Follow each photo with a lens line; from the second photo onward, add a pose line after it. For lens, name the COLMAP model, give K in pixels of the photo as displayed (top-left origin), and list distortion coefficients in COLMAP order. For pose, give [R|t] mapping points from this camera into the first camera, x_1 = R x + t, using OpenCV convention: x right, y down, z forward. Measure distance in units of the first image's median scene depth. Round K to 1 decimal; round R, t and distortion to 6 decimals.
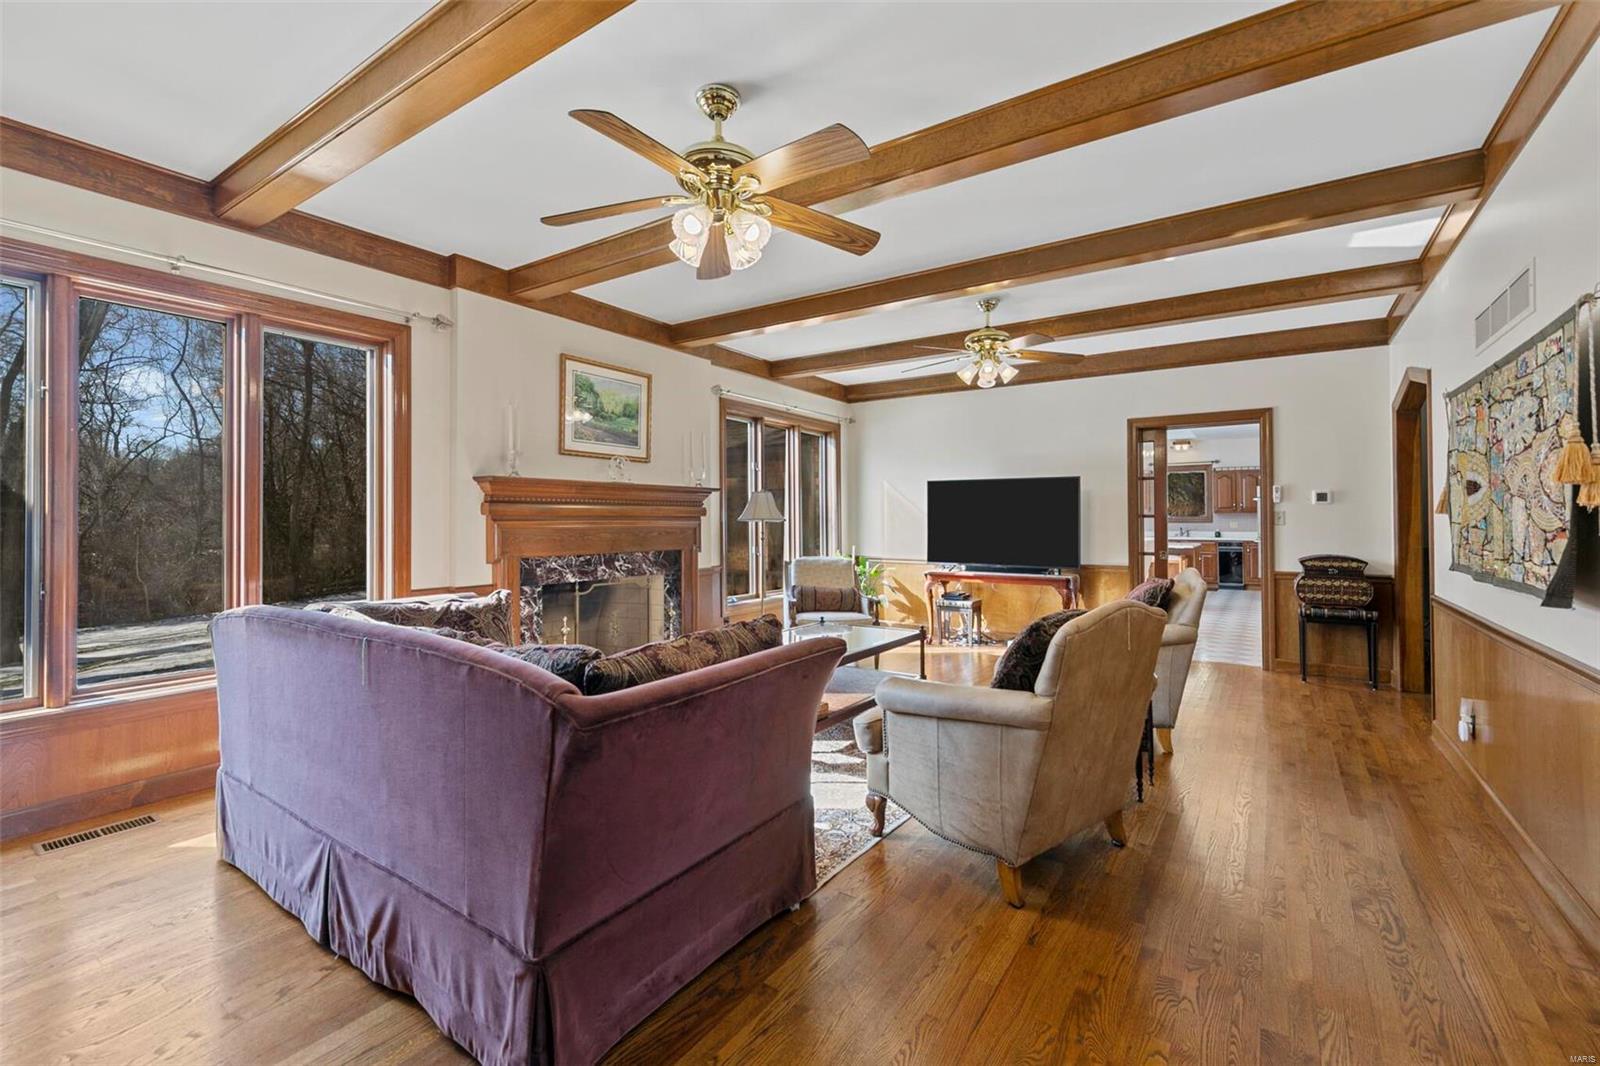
lens RADIAL K [[647.7, 0, 815.2], [0, 647.7, 509.2], [0, 0, 1]] dist [0.011010, -0.000642]
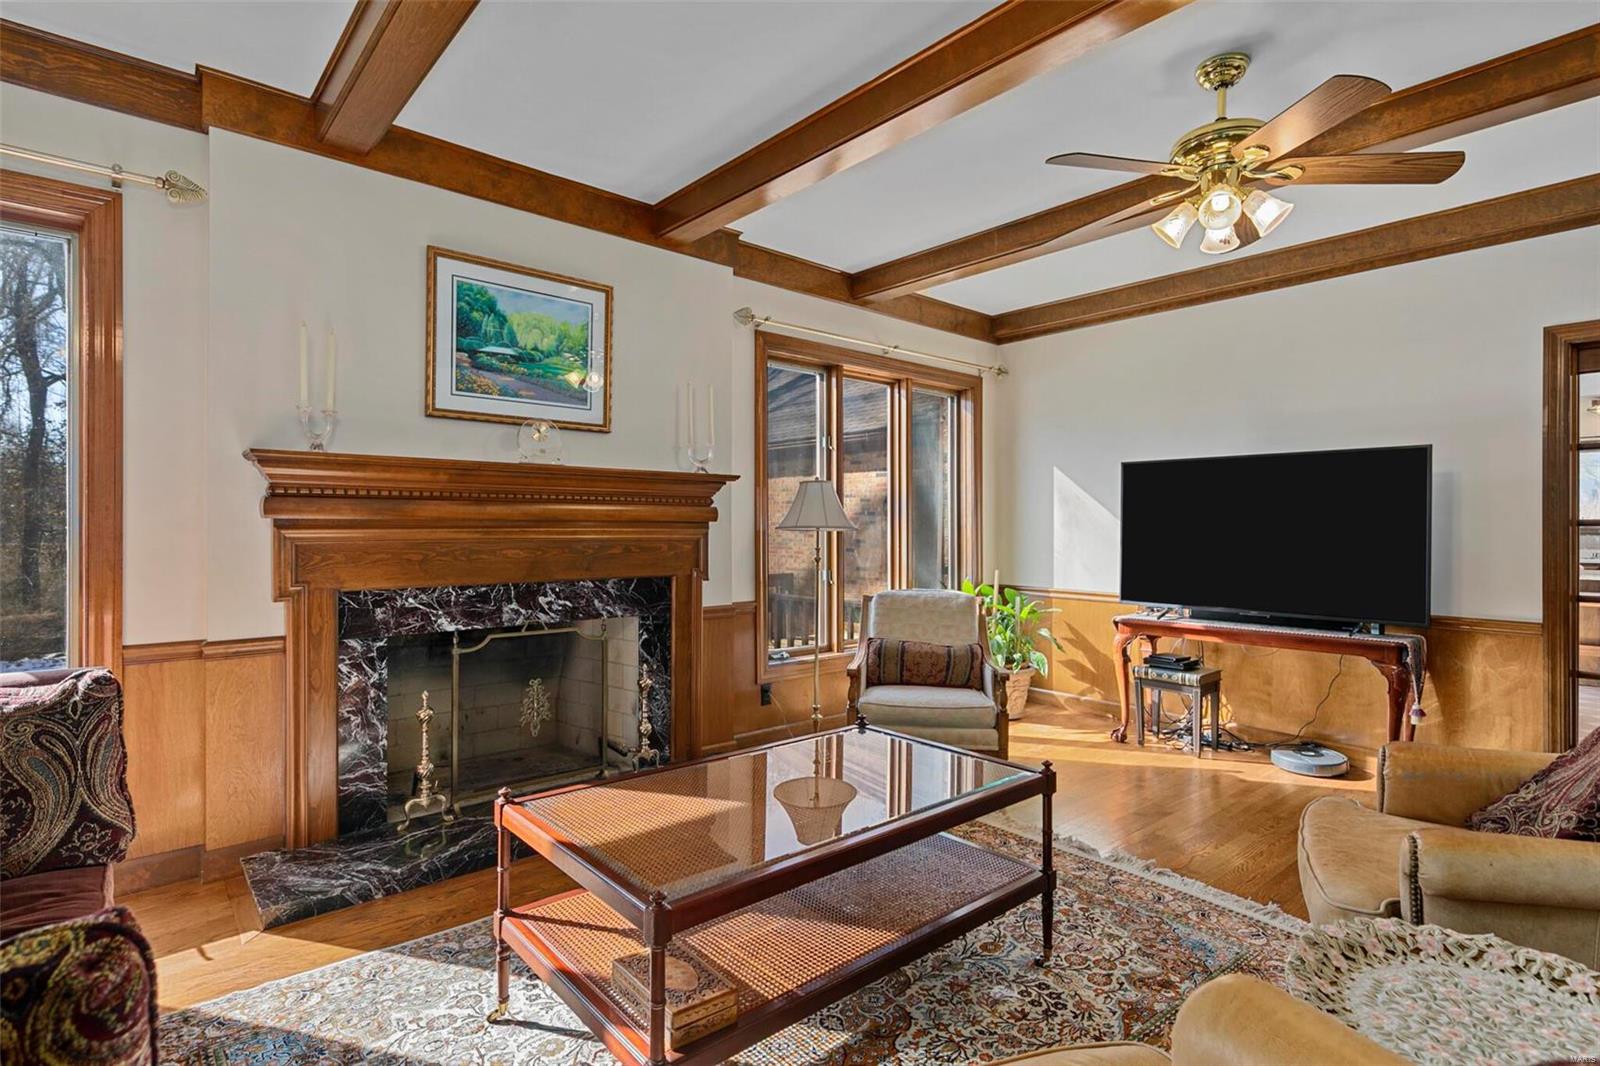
lens RADIAL K [[781.6, 0, 811.5], [0, 781.6, 526.4], [0, 0, 1]] dist [0.003444, 0.002133]
pose [[0.967613, 0.003857, -0.252408, 0.102956], [0.000133, 0.999875, 0.015788, 0.003932], [0.252437, -0.015310, 0.967492, 0.312139]]
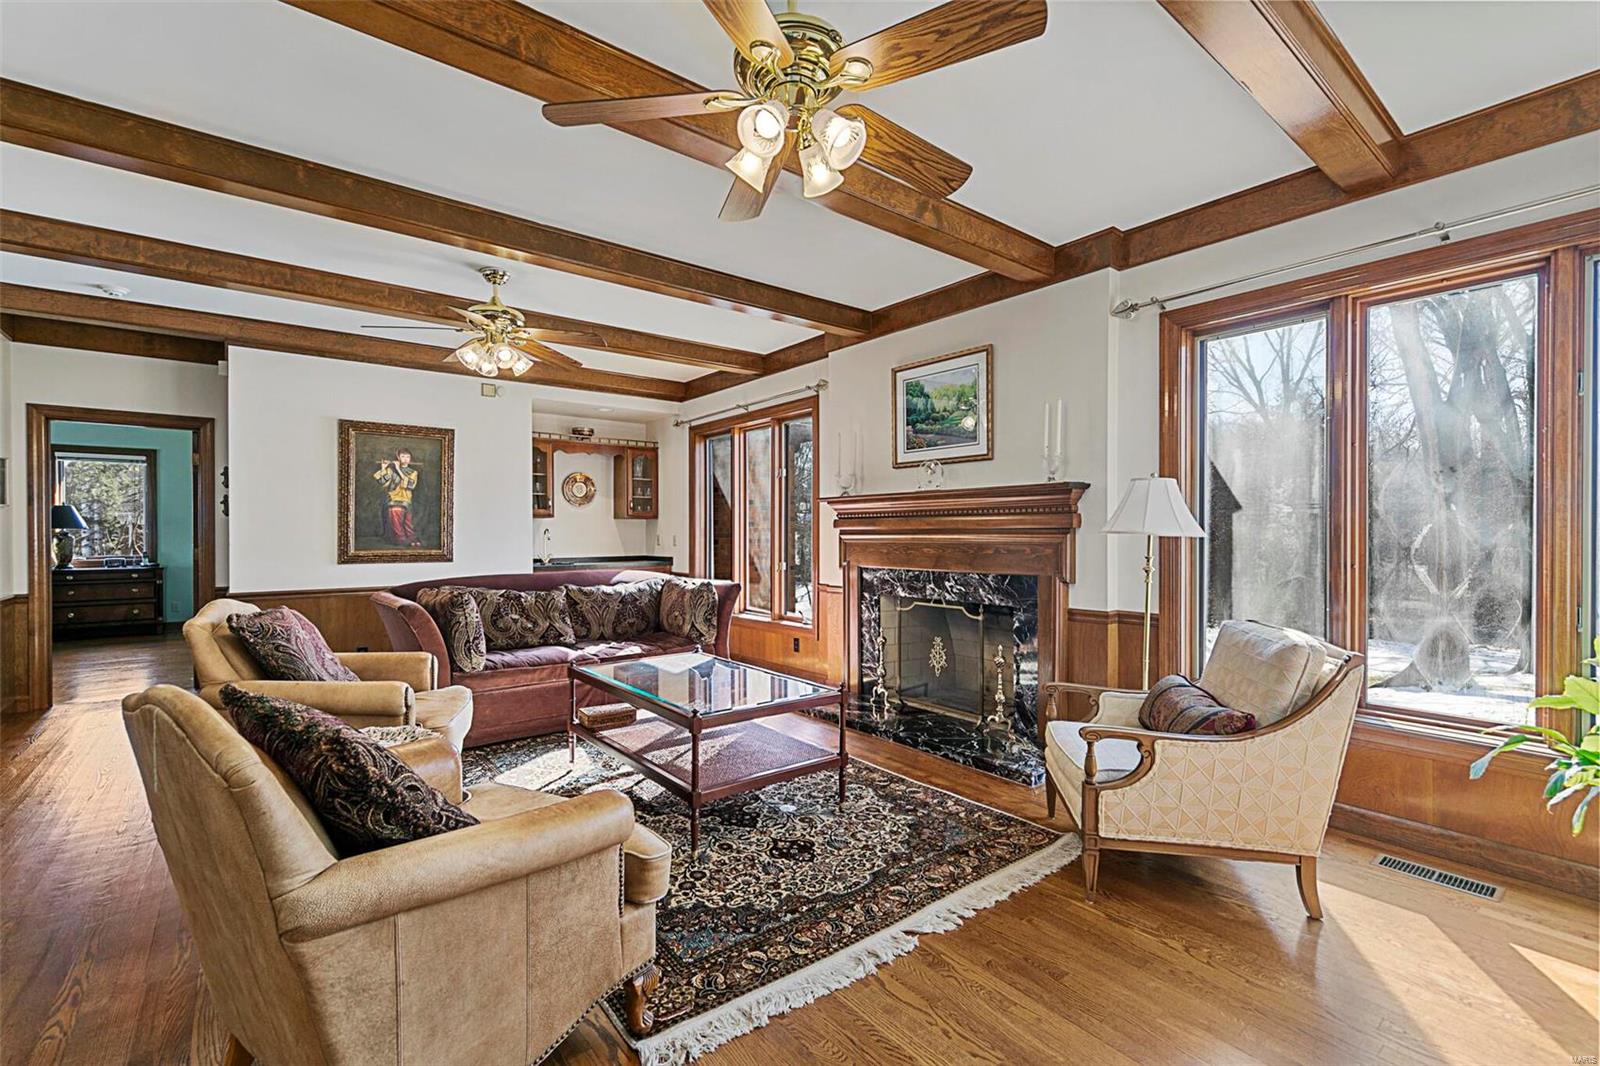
lens RADIAL K [[723.4, 0, 834.7], [0, 723.4, 537.1], [0, 0, 1]] dist [-0.000500, 0.003447]
pose [[-0.274598, 0.008138, -0.961525, 0.573301], [0.018148, 0.999830, 0.003279, 0.013542], [0.961388, -0.016549, -0.274699, 0.969295]]
